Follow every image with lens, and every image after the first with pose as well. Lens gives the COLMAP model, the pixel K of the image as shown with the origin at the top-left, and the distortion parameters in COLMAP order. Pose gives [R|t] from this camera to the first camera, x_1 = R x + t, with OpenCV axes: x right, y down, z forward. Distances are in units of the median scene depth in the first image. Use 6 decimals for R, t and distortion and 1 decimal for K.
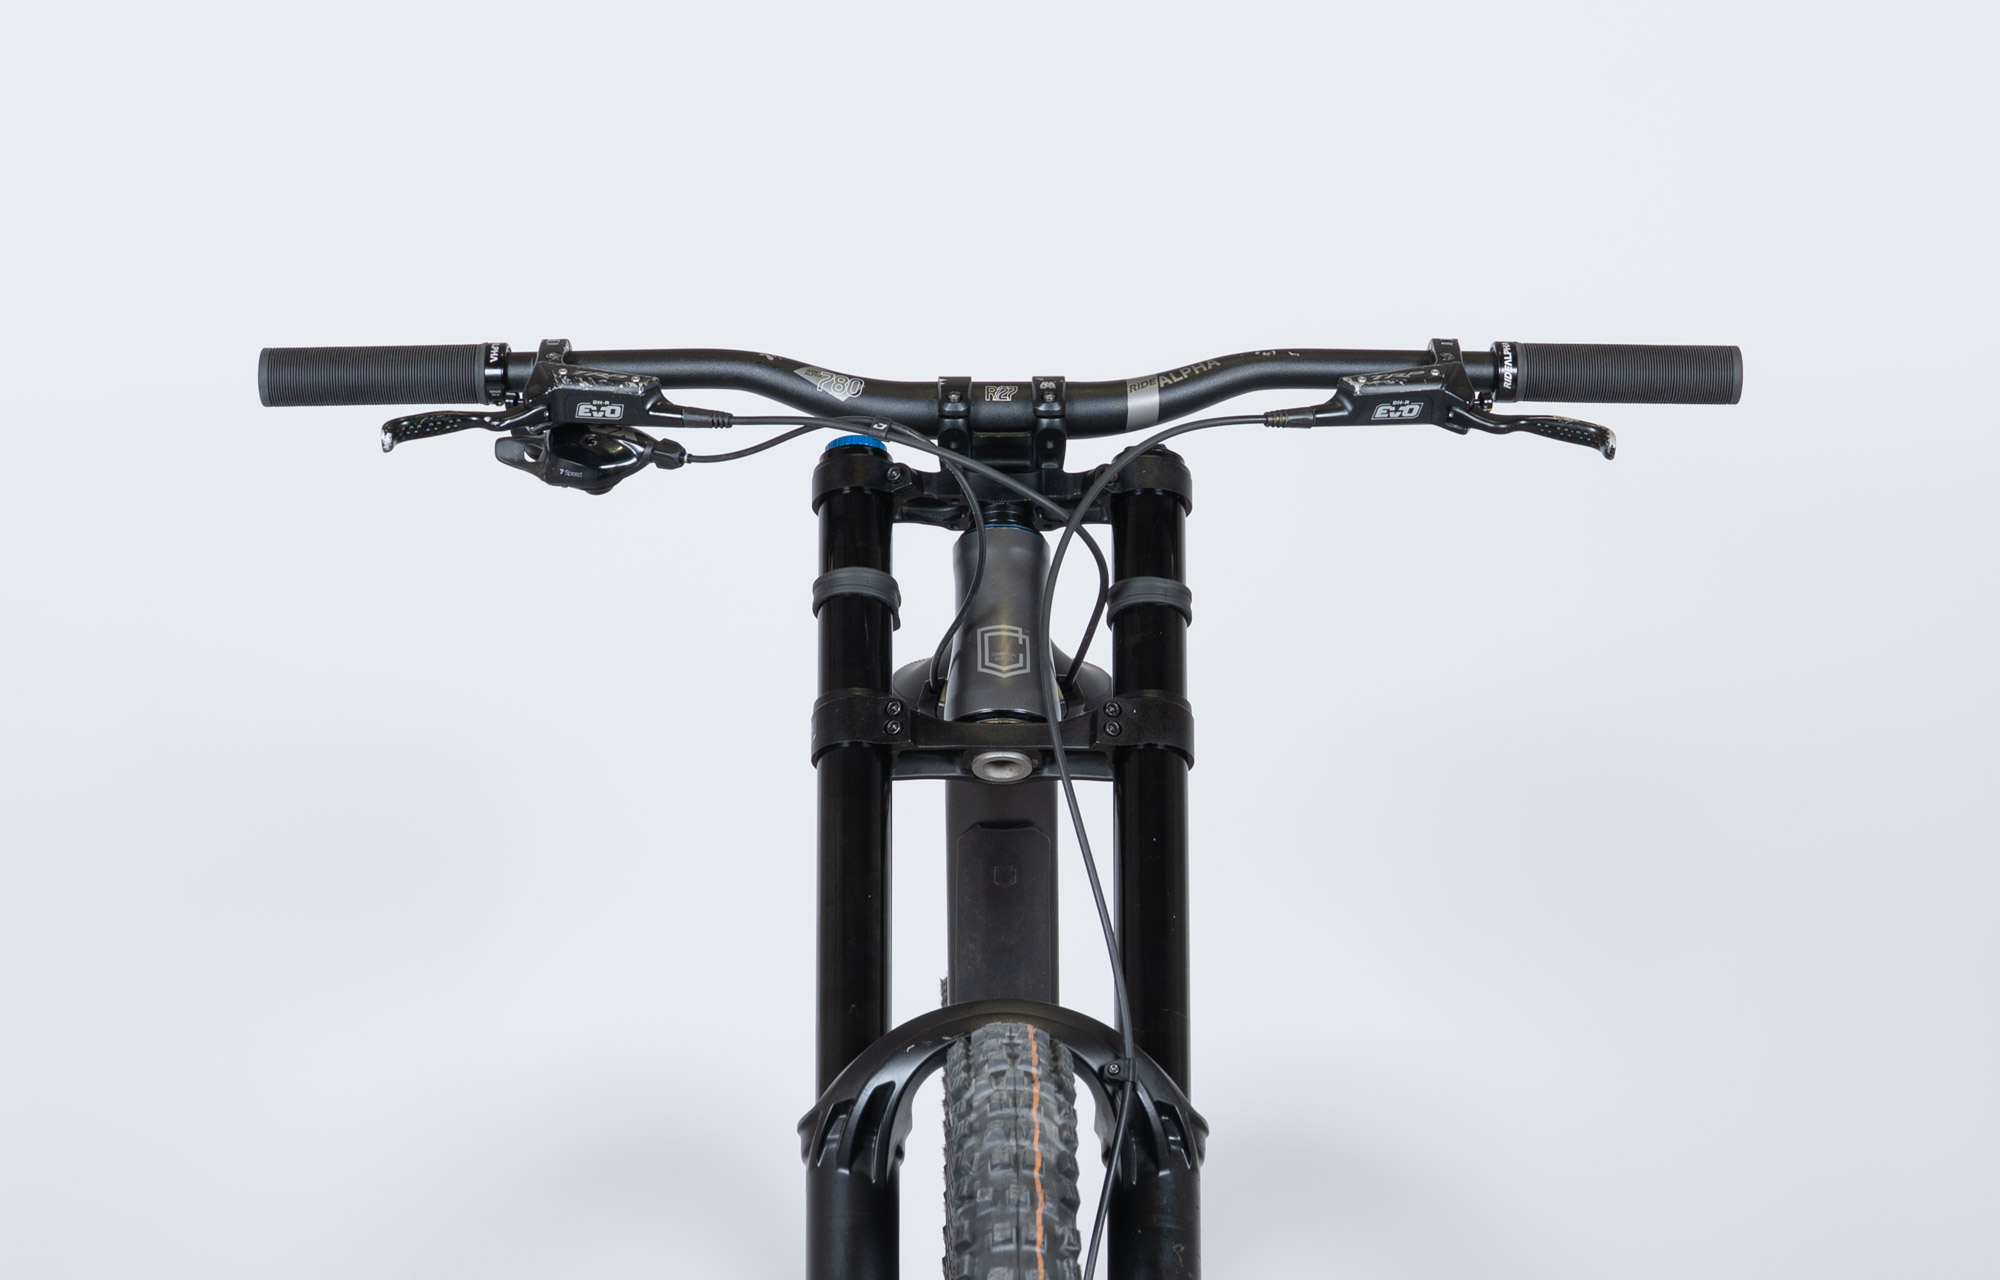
lens RADIAL K [[7379.9, 0, 1000.0], [0, 7379.9, 640.0], [0, 0, 1]] dist [-0.027653, 1.423495]
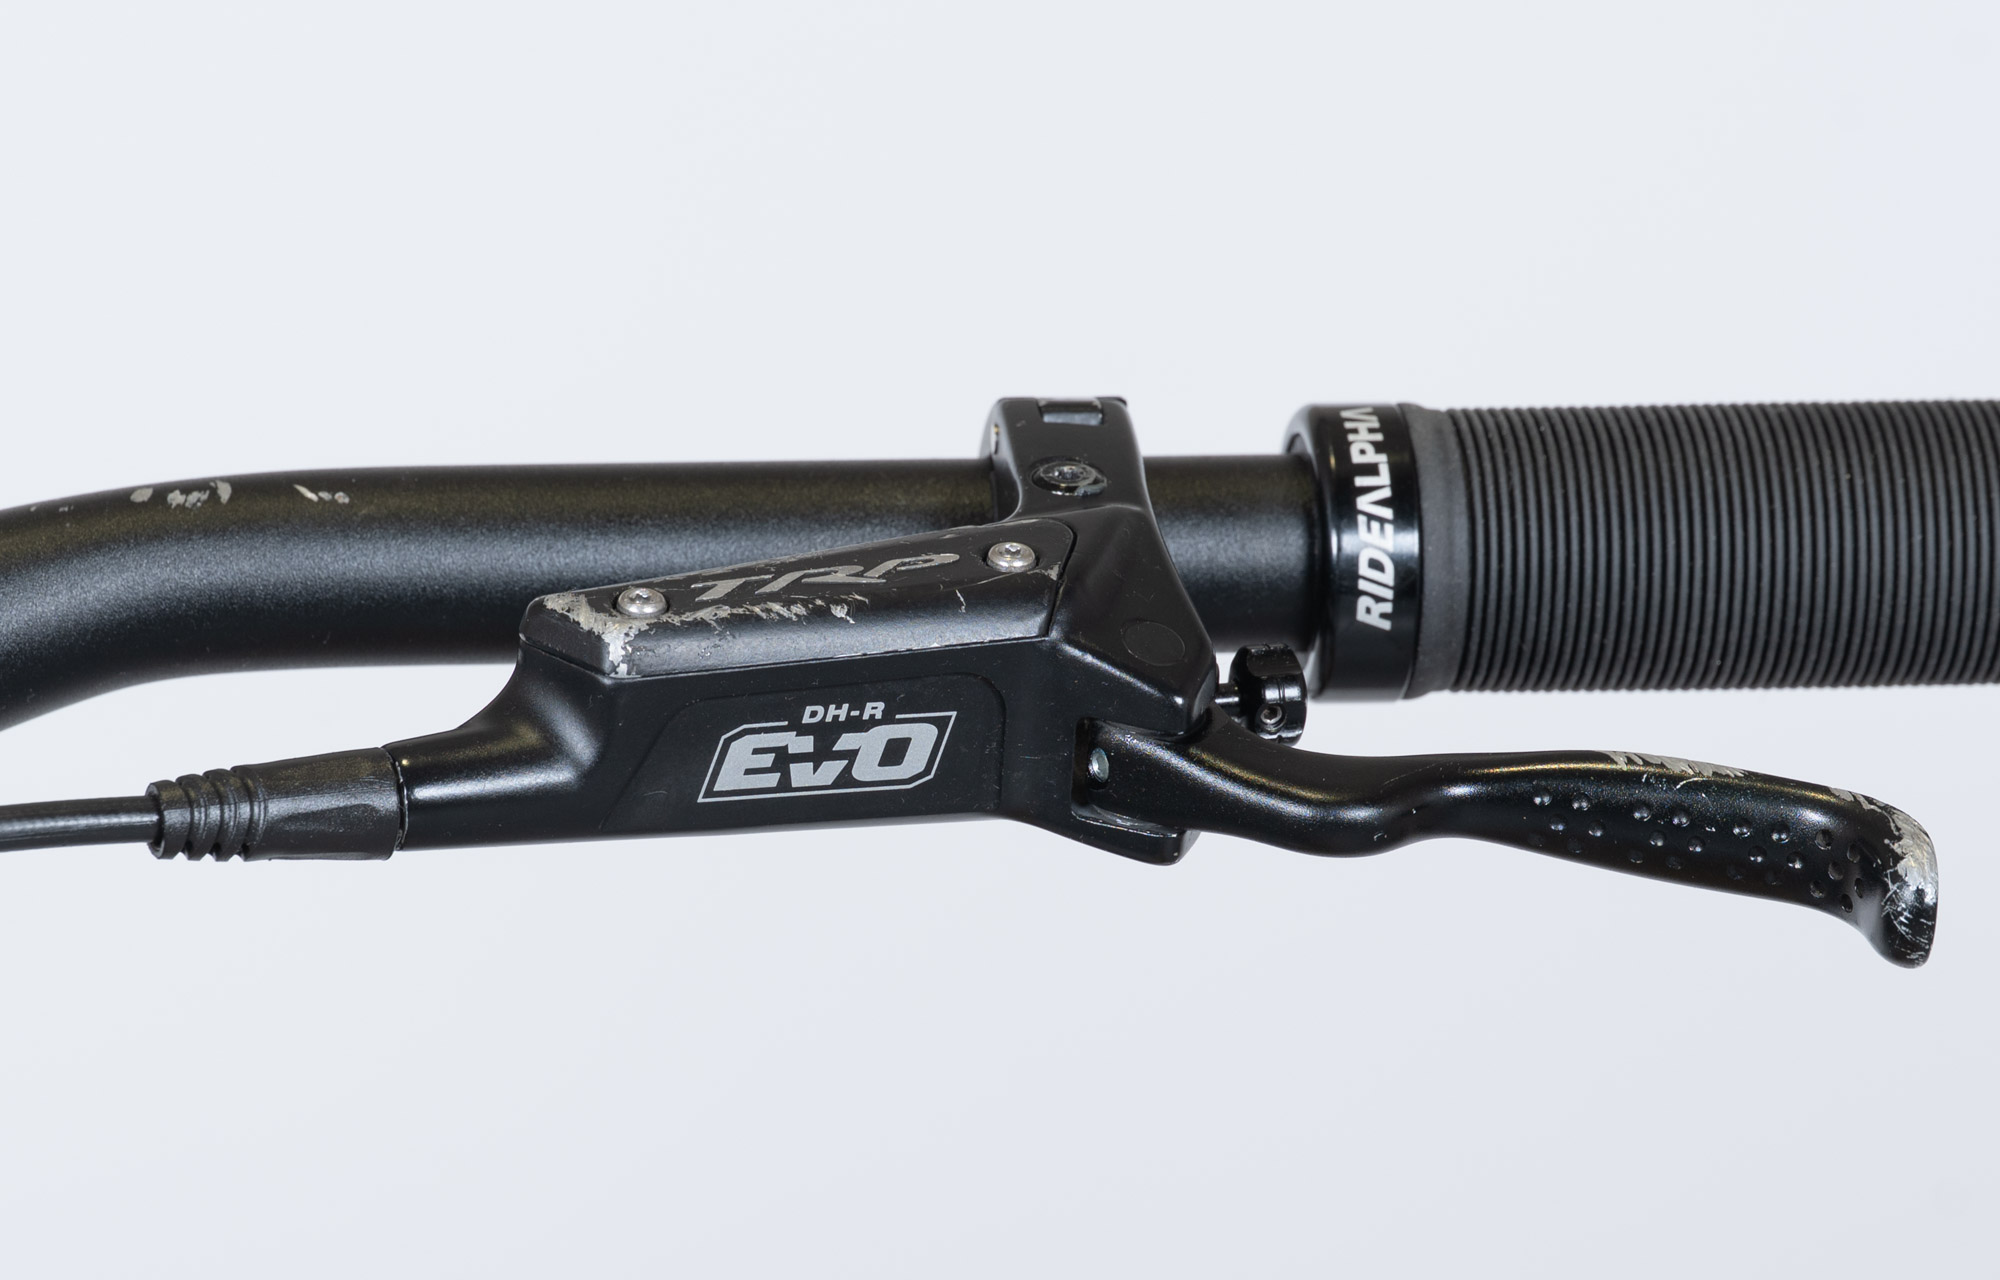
lens RADIAL K [[7379.9, 0, 1000.0], [0, 7379.9, 640.0], [0, 0, 1]] dist [-0.027653, 1.423495]
pose [[0.999218, -0.033136, 0.021554, 0.054199], [0.034302, 0.997830, -0.056197, -0.022780], [-0.019645, 0.056892, 0.998187, 0.799864]]
